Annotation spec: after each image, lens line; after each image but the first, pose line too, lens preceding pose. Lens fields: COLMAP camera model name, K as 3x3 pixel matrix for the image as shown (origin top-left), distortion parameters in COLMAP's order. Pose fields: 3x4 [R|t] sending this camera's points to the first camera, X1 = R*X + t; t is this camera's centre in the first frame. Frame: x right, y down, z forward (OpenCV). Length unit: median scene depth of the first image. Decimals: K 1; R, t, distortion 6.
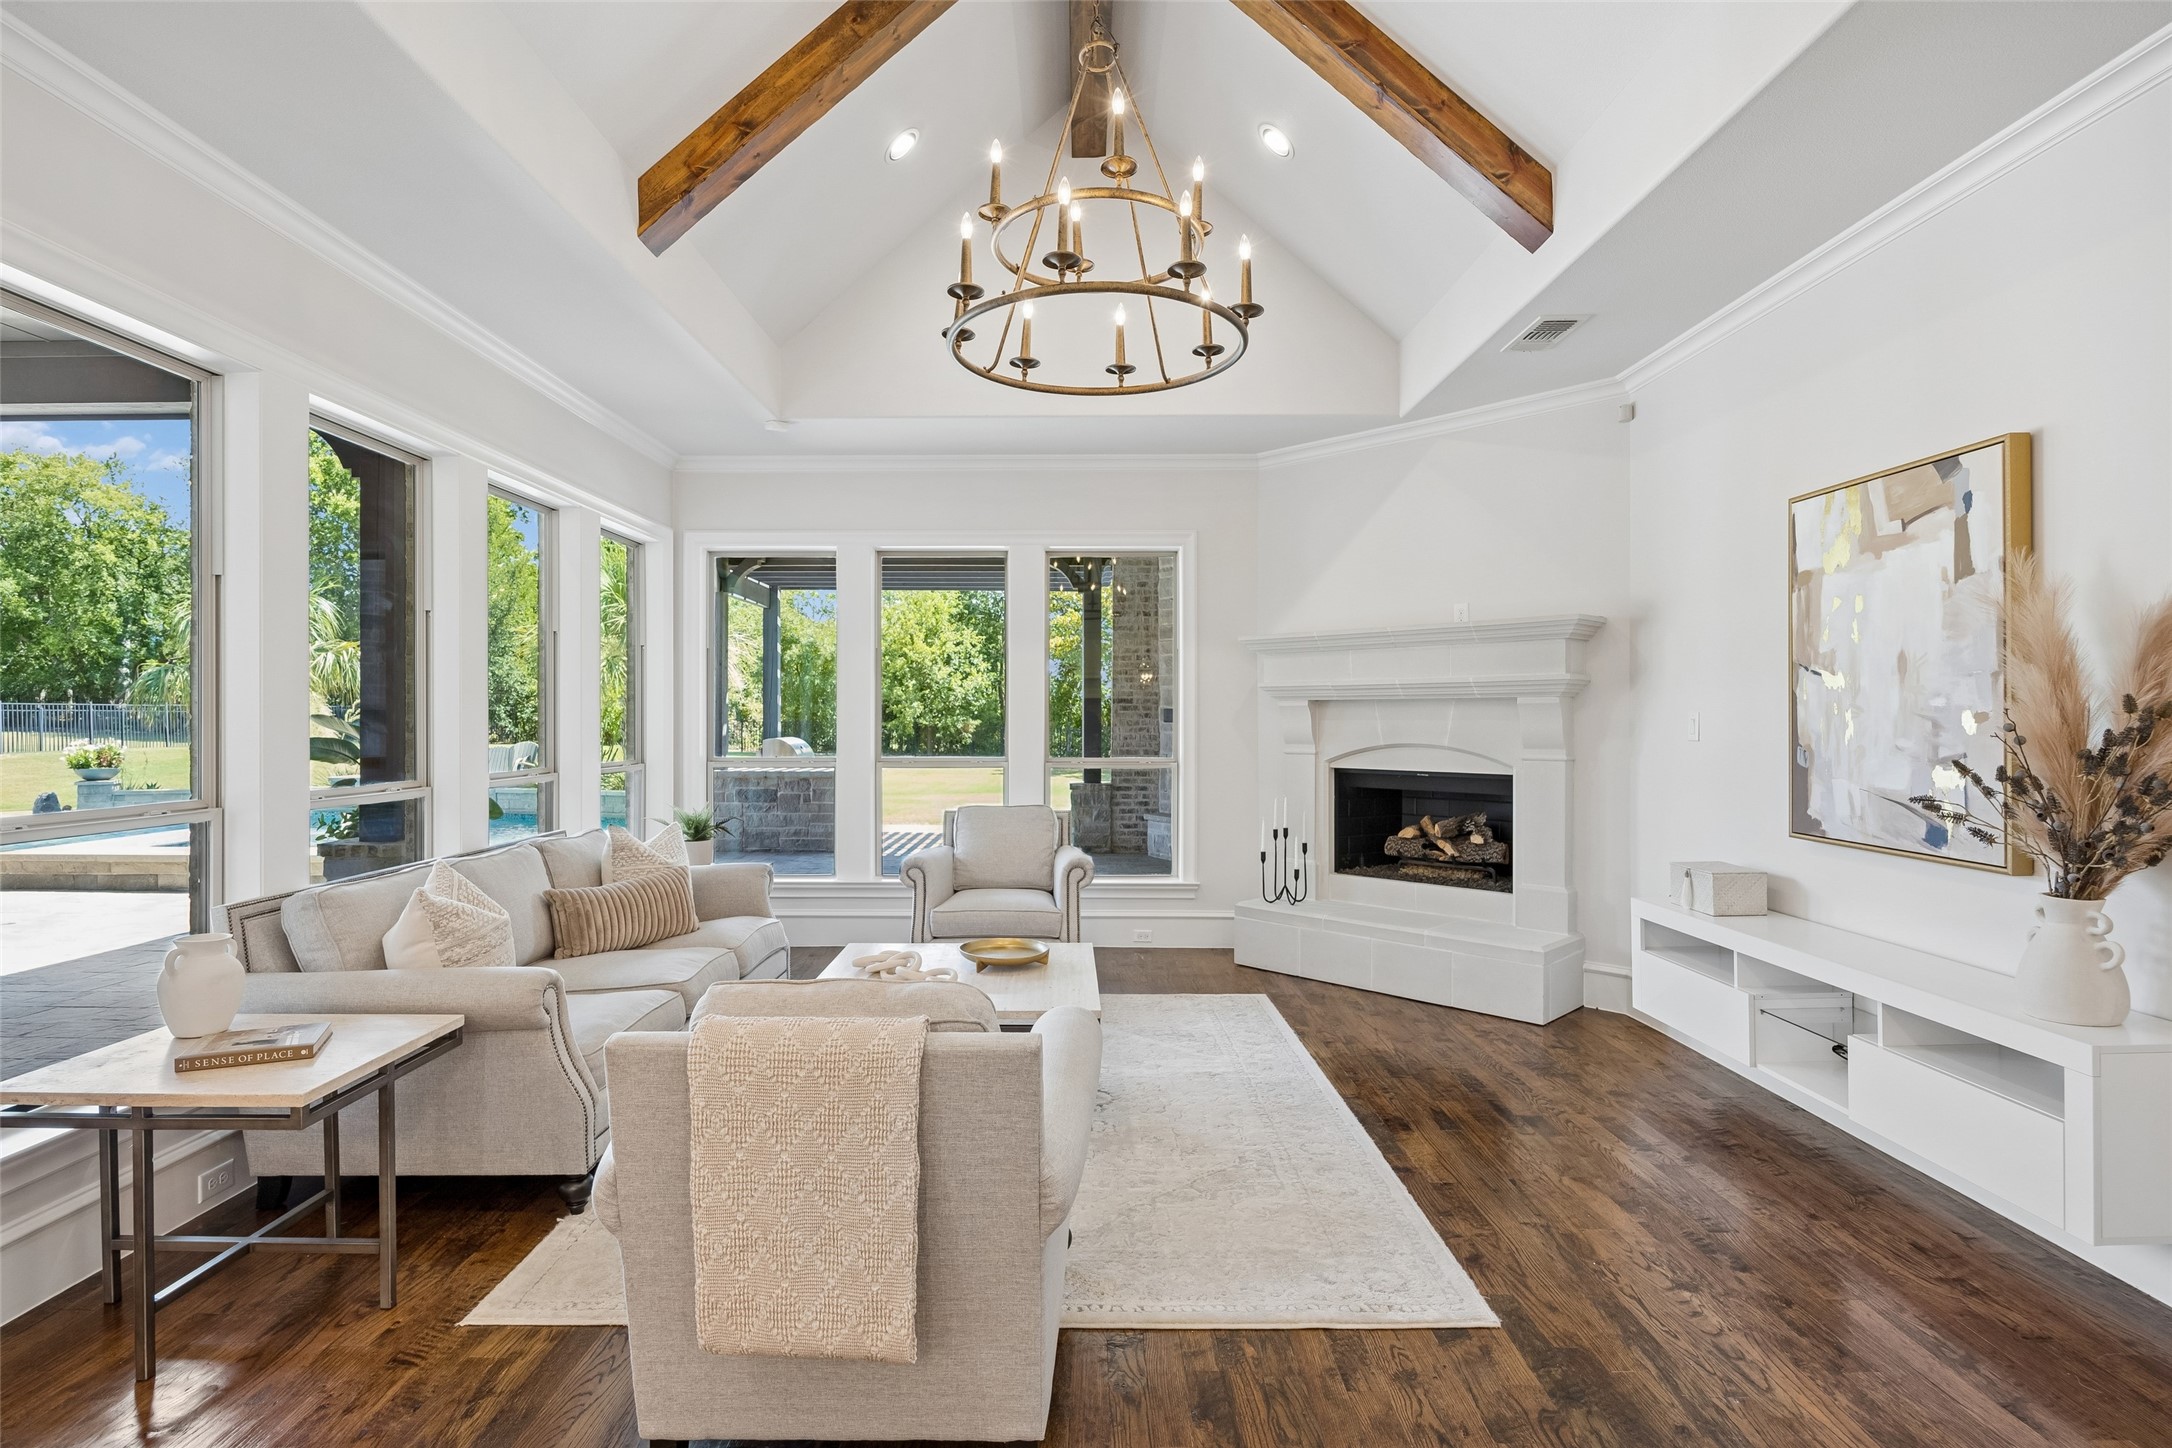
lens RADIAL K [[1057.9, 0, 1092.6], [0, 1057.9, 721.5], [0, 0, 1]] dist [-0.023492, 0.015381]
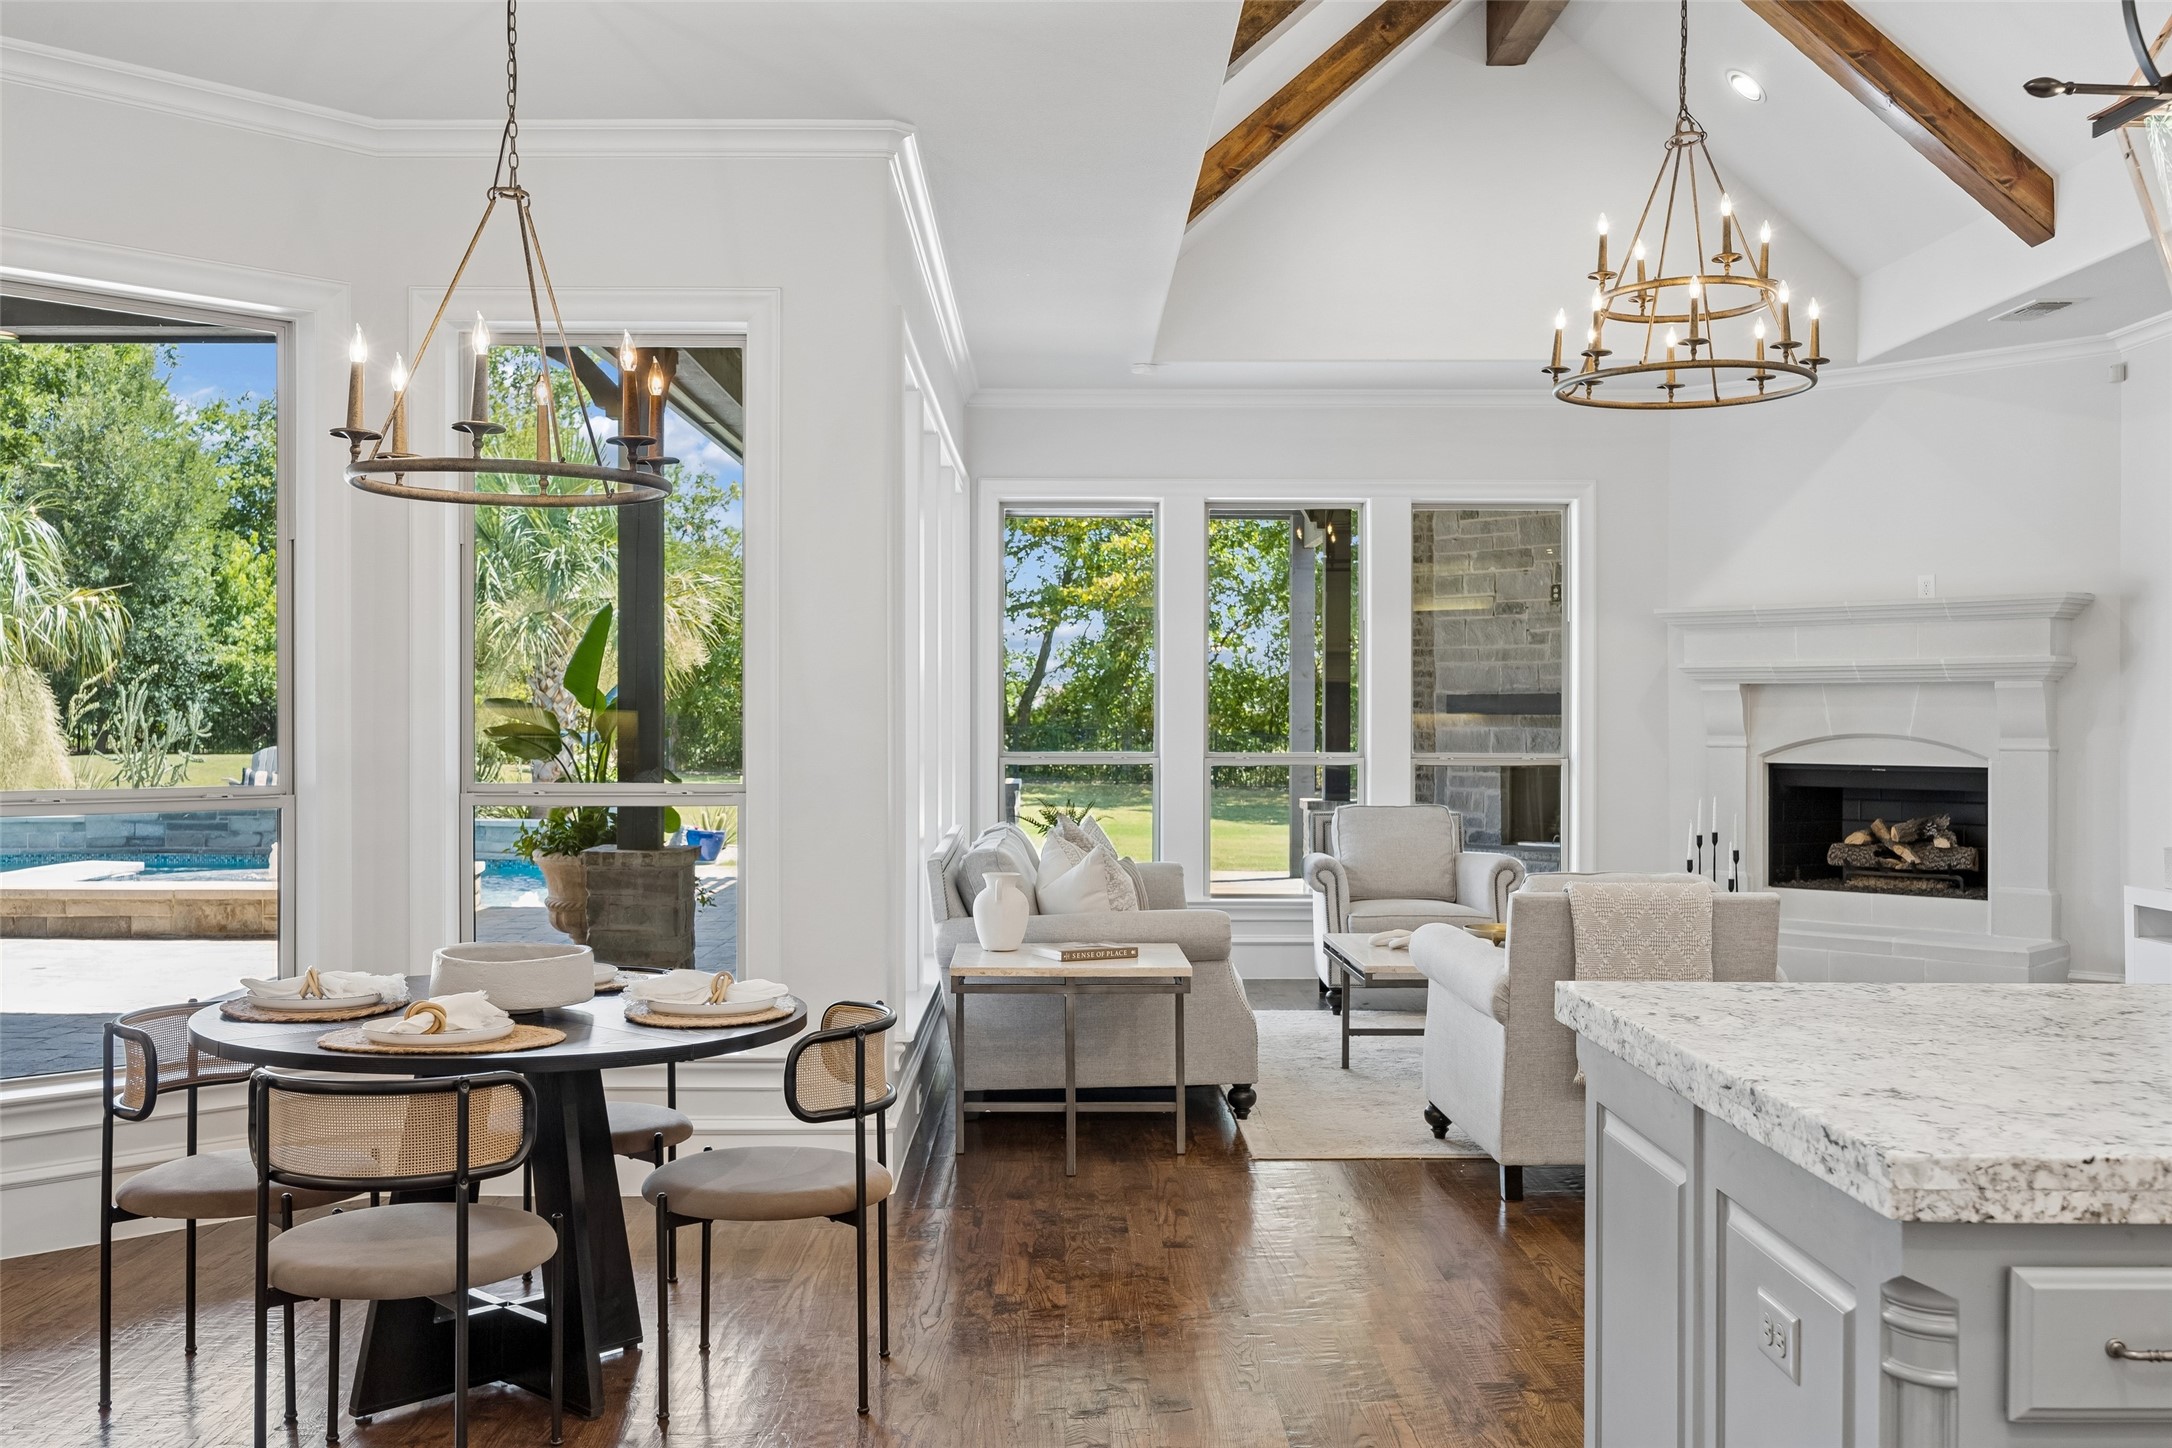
lens RADIAL K [[1997.9, 0, 1086.0], [0, 1997.9, 724.0], [0, 0, 1]] dist [-0.001209, -0.001229]
pose [[0.999958, 0.001266, 0.009037, -0.396202], [-0.001280, 0.999998, 0.001593, 0.012080], [-0.009035, -0.001605, 0.999958, -0.714522]]
